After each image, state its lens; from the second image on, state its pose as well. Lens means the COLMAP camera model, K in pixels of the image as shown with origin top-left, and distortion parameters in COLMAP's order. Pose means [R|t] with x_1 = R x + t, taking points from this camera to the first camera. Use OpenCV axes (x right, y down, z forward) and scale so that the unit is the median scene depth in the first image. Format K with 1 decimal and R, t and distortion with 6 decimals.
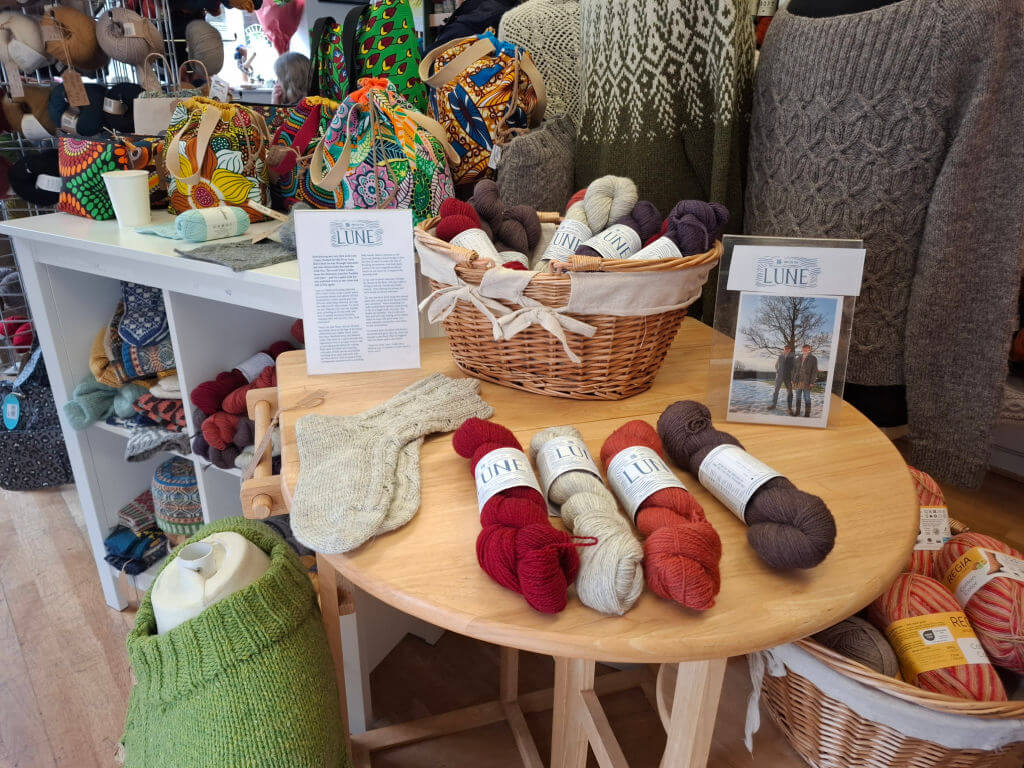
lens RADIAL K [[737.8, 0, 547.9], [0, 737.8, 385.1], [0, 0, 1]] dist [0.003811, -0.025975]
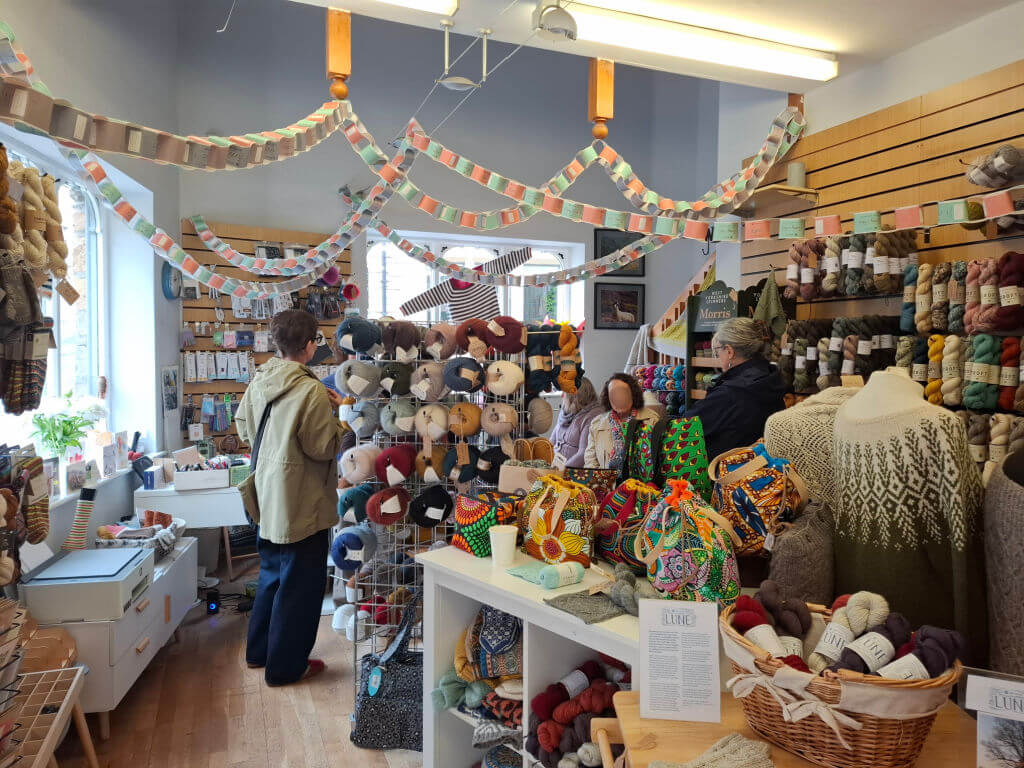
lens RADIAL K [[680.0, 0, 537.3], [0, 680.0, 383.5], [0, 0, 1]] dist [0.038047, -0.048588]
pose [[0.936107, -0.024319, -0.350873, -0.025616], [-0.114312, 0.922409, -0.368909, -0.078619], [0.332620, 0.385447, 0.860694, -0.362159]]
